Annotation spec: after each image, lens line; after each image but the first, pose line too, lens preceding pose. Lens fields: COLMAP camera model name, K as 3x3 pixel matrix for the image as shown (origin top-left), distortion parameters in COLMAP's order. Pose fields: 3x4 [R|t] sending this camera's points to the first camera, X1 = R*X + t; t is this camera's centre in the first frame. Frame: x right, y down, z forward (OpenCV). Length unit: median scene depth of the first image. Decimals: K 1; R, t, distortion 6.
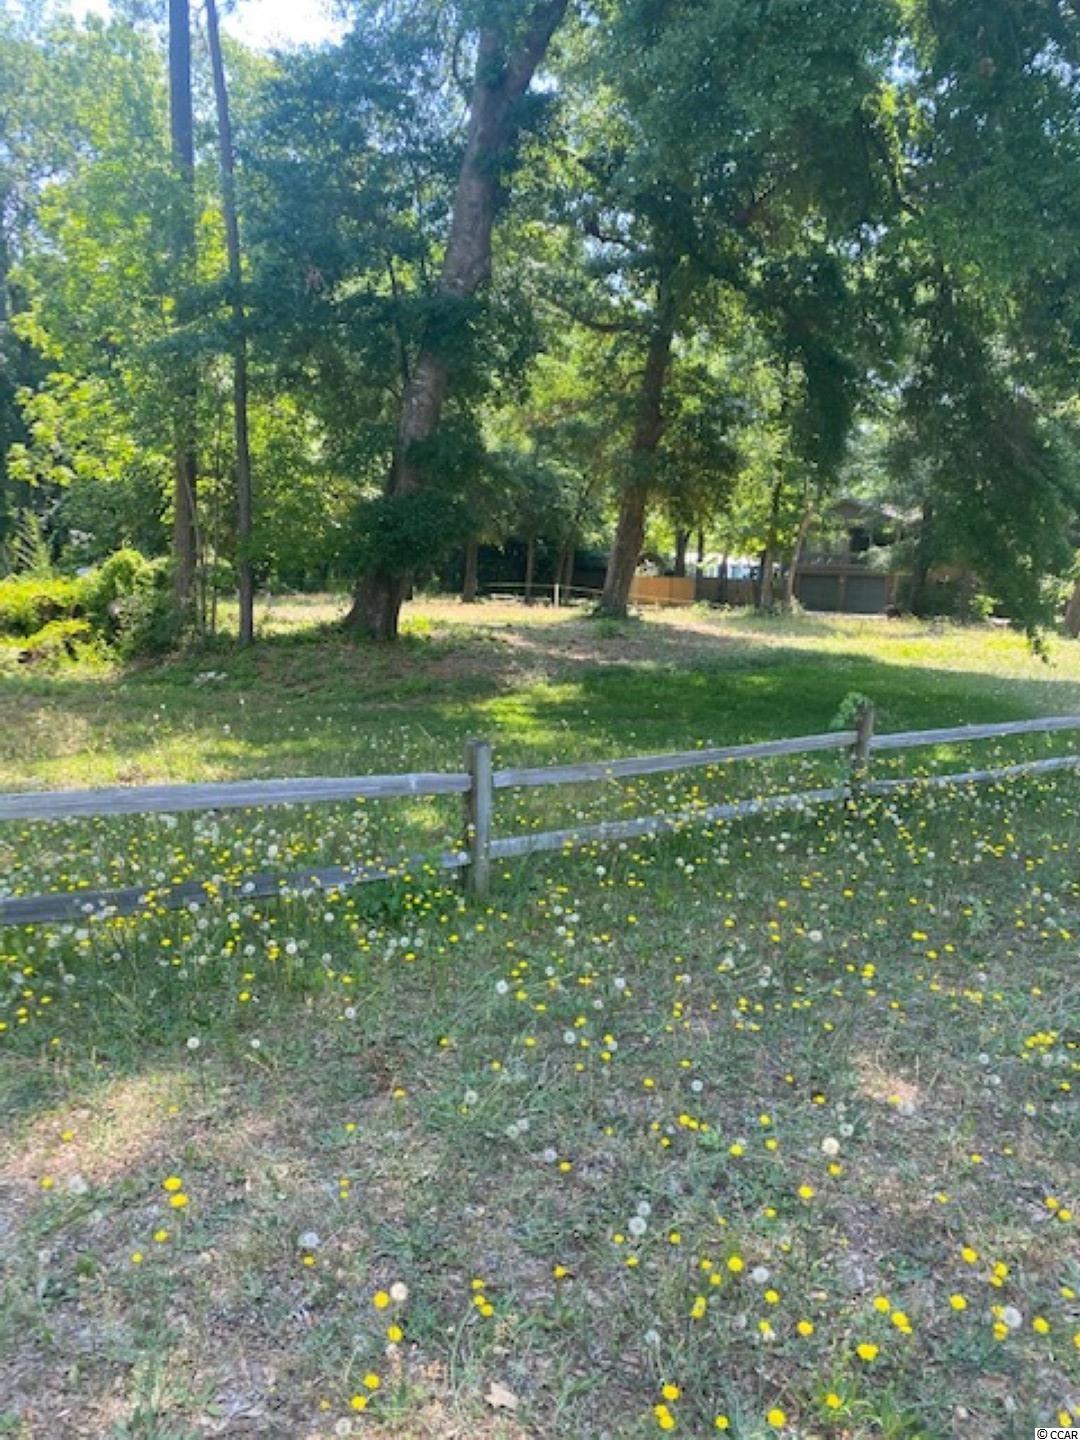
lens RADIAL K [[1102.7, 0, 525.6], [0, 1102.7, 714.6], [0, 0, 1]] dist [0.033100, -0.034572]
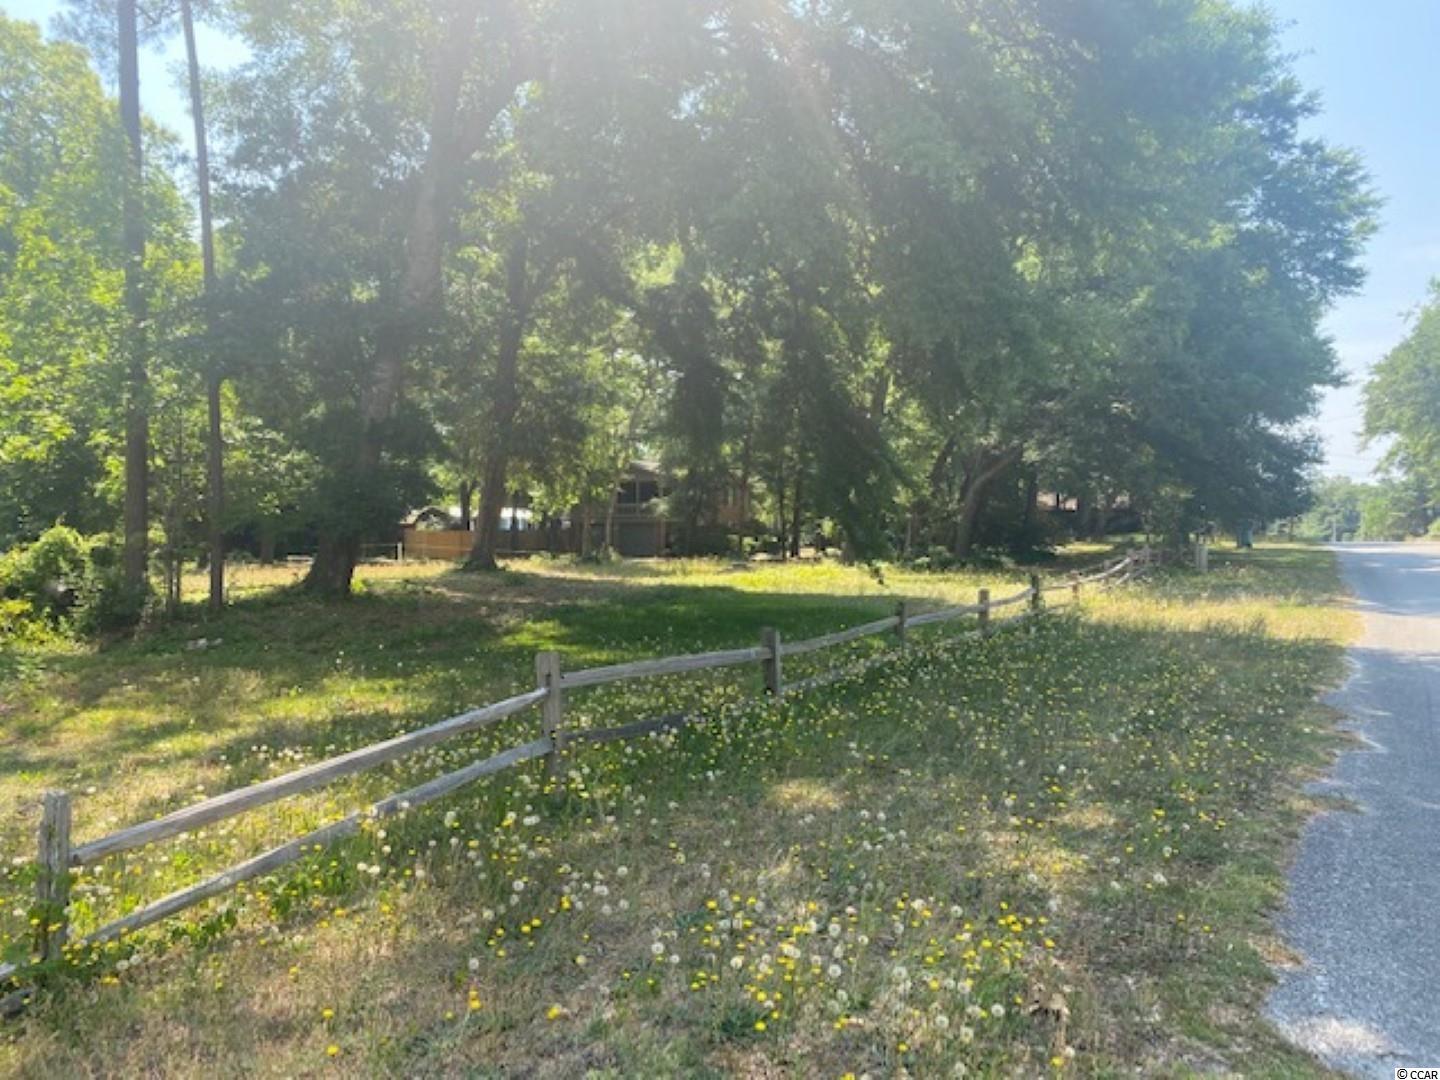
lens RADIAL K [[1102.7, 0, 711.5], [0, 1102.7, 538.1], [0, 0, 1]] dist [0.033100, -0.034572]
pose [[0.914975, -0.045048, 0.400989, -0.228810], [0.090202, 0.991435, -0.094443, 0.009321], [-0.393300, 0.122583, 0.911202, -0.157599]]
